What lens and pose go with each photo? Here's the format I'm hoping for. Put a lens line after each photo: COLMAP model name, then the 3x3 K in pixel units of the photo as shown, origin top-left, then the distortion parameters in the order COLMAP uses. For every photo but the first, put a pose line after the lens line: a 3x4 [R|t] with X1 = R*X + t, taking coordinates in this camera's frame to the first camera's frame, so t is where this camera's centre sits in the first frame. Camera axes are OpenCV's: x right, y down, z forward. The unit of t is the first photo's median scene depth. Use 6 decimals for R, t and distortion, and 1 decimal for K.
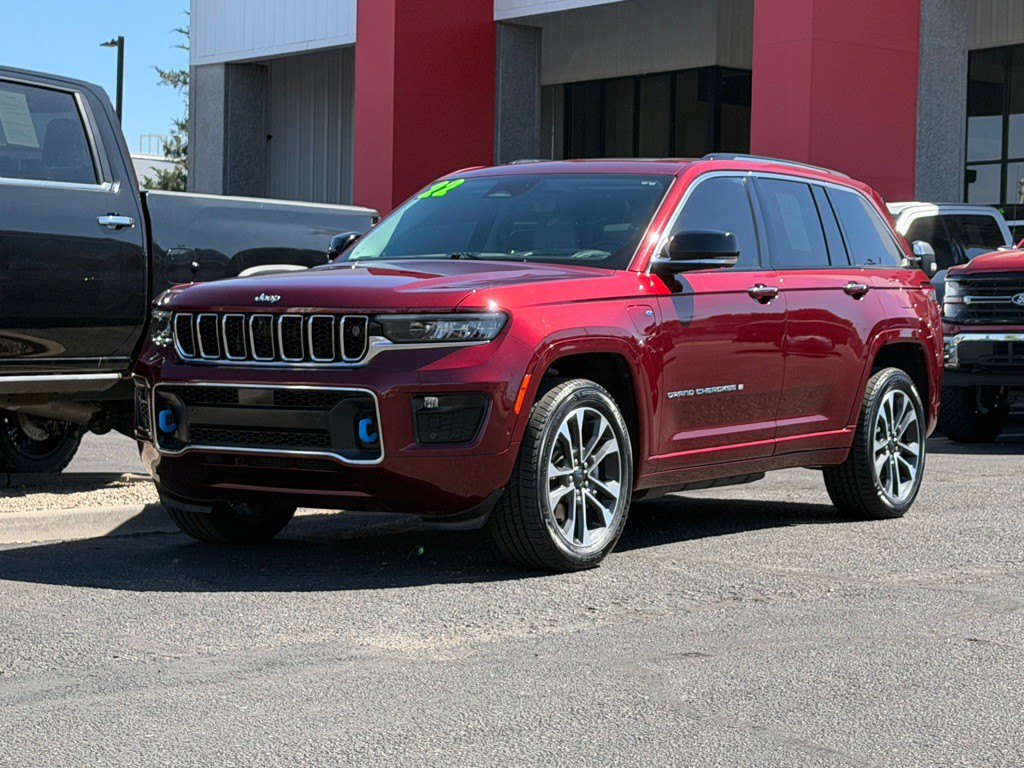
lens RADIAL K [[2299.4, 0, 508.4], [0, 2299.4, 383.3], [0, 0, 1]] dist [0.157043, -0.208868]
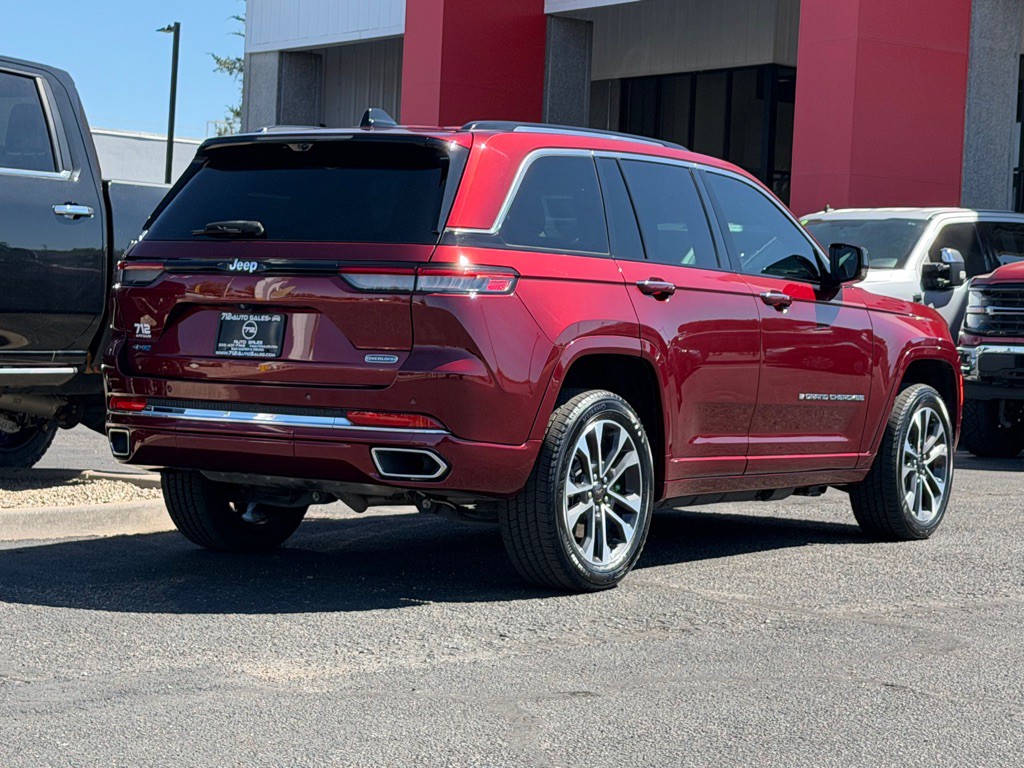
lens RADIAL K [[2297.6, 0, 509.9], [0, 2297.6, 363.7], [0, 0, 1]] dist [0.125325, 0.111856]
pose [[0.999122, 0.025682, -0.033101, 0.046508], [-0.025852, 0.999655, -0.004722, -0.006289], [0.032968, 0.005574, 0.999441, 0.039747]]
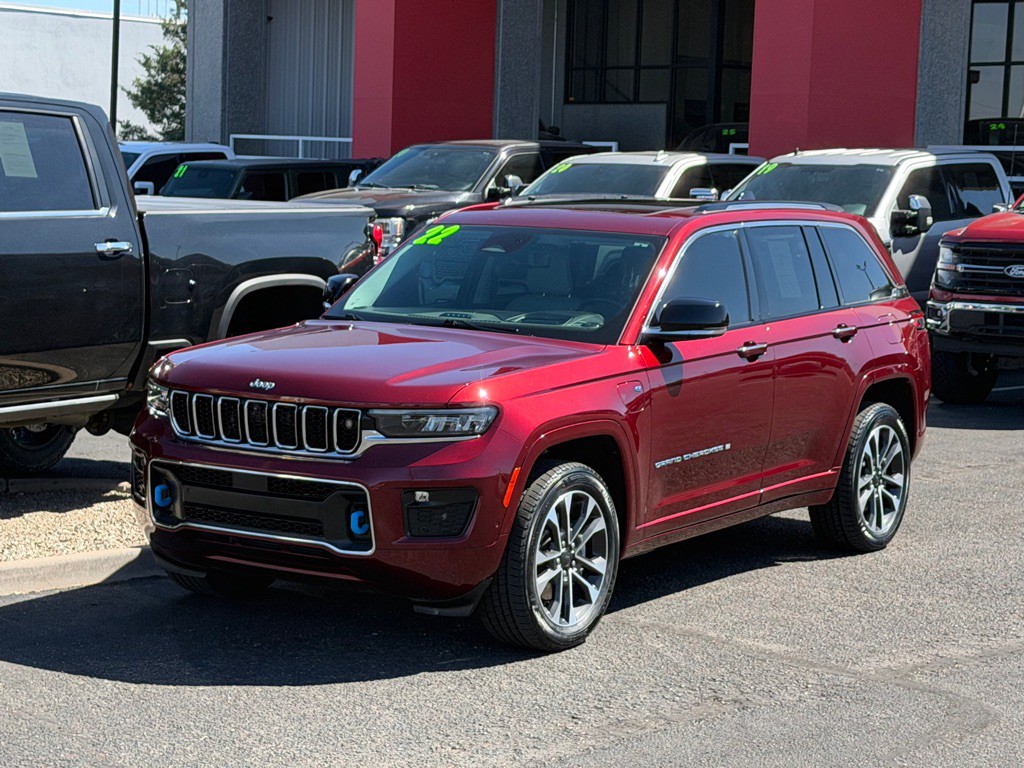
lens RADIAL K [[2301.1, 0, 522.2], [0, 2301.1, 385.1], [0, 0, 1]] dist [0.130931, 0.188122]
pose [[0.999874, 0.014420, 0.006593, 0.002603], [-0.014860, 0.997253, 0.072567, -0.086004], [-0.005528, -0.072656, 0.997342, -0.011146]]
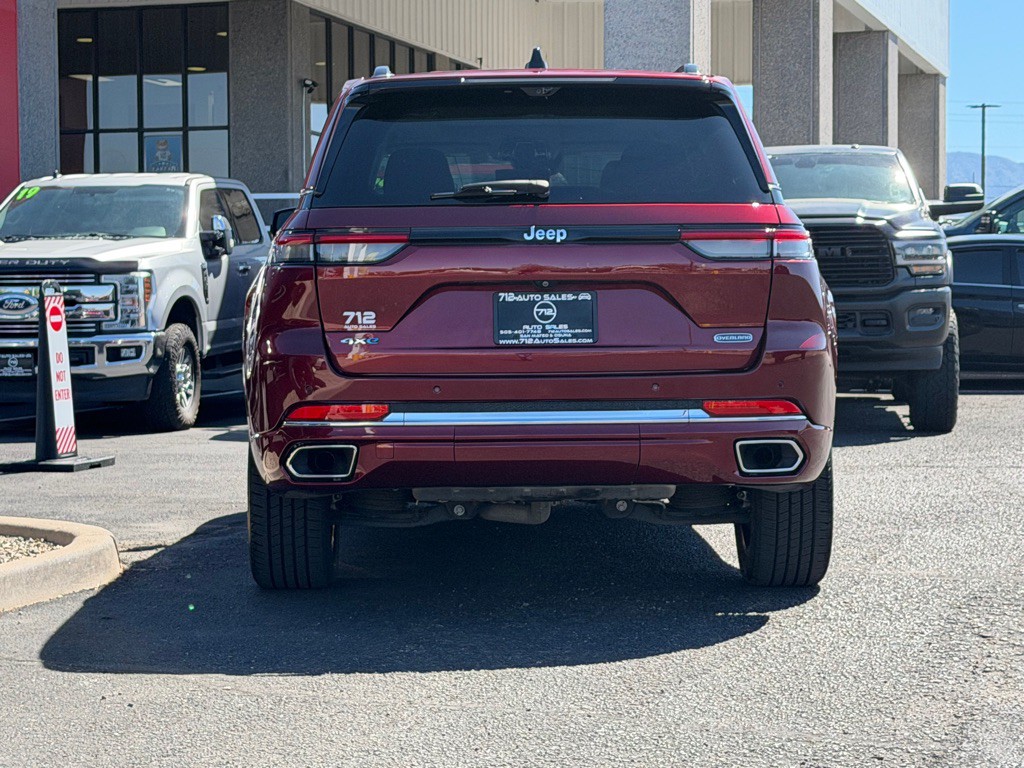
lens RADIAL K [[2317.0, 0, 463.8], [0, 2317.0, 380.0], [0, 0, 1]] dist [0.189062, 0.257110]
pose [[0.854539, -0.032682, 0.518358, -0.391047], [0.029485, 0.999461, 0.014408, -0.009854], [-0.518549, 0.002972, 0.855043, 0.256097]]
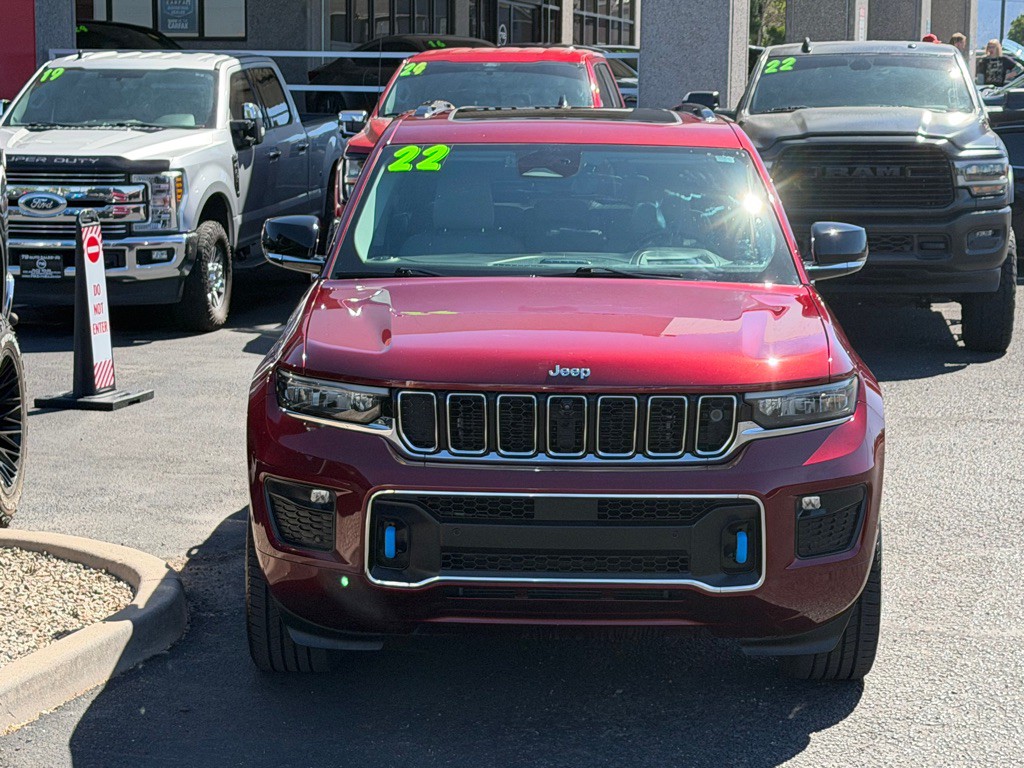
lens RADIAL K [[2317.2, 0, 474.5], [0, 2317.2, 385.7], [0, 0, 1]] dist [0.194729, 0.099681]
pose [[0.852518, -0.072016, 0.517712, -0.391233], [0.016995, 0.993759, 0.110250, -0.087463], [-0.522421, -0.085192, 0.848421, 0.301231]]
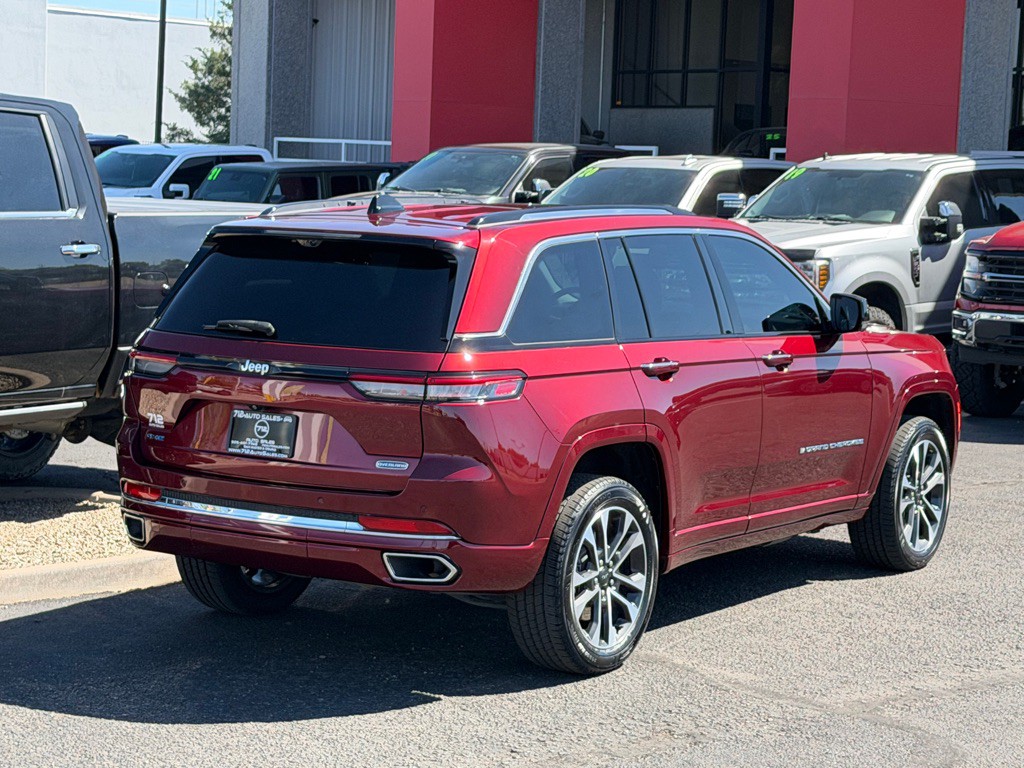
lens RADIAL K [[2297.2, 0, 513.9], [0, 2297.2, 378.4], [0, 0, 1]] dist [0.143009, -0.061574]
pose [[0.999376, 0.023080, -0.026756, 0.040515], [-0.021207, 0.997439, 0.068305, -0.086452], [0.028264, -0.067695, 0.997306, 0.029298]]
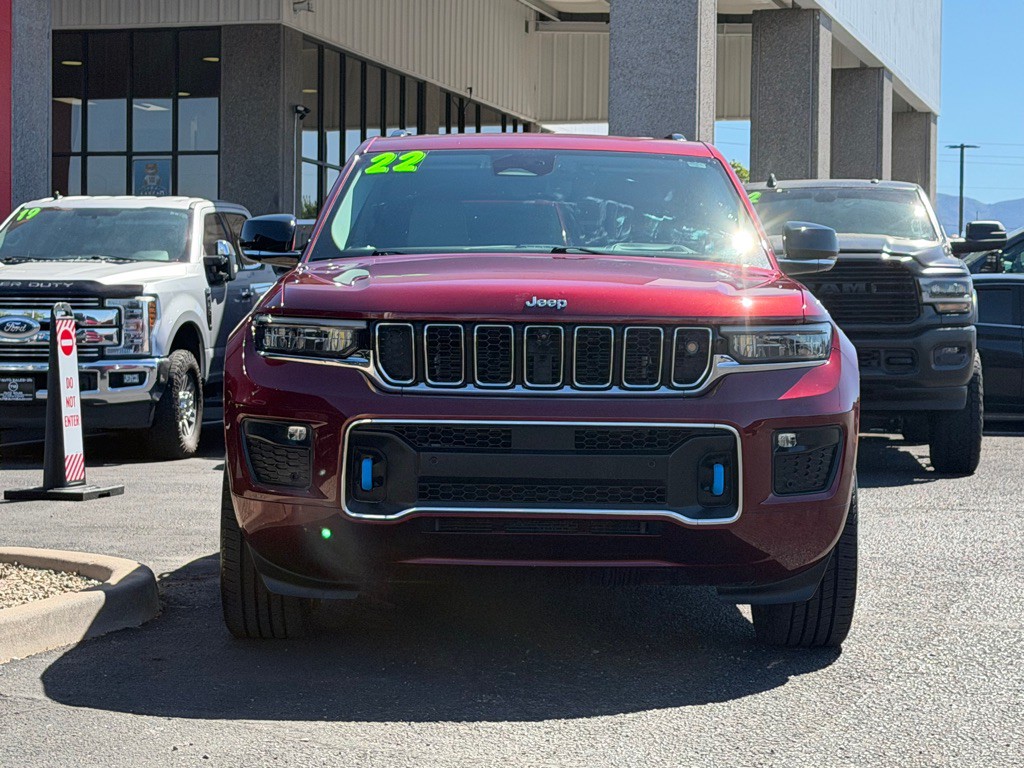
lens RADIAL K [[2317.0, 0, 463.8], [0, 2317.0, 380.0], [0, 0, 1]] dist [0.189062, 0.257110]
pose [[0.847340, -0.011487, 0.530927, -0.398373], [0.012770, 0.999918, 0.001253, -0.010531], [-0.530897, 0.005719, 0.847417, 0.297279]]
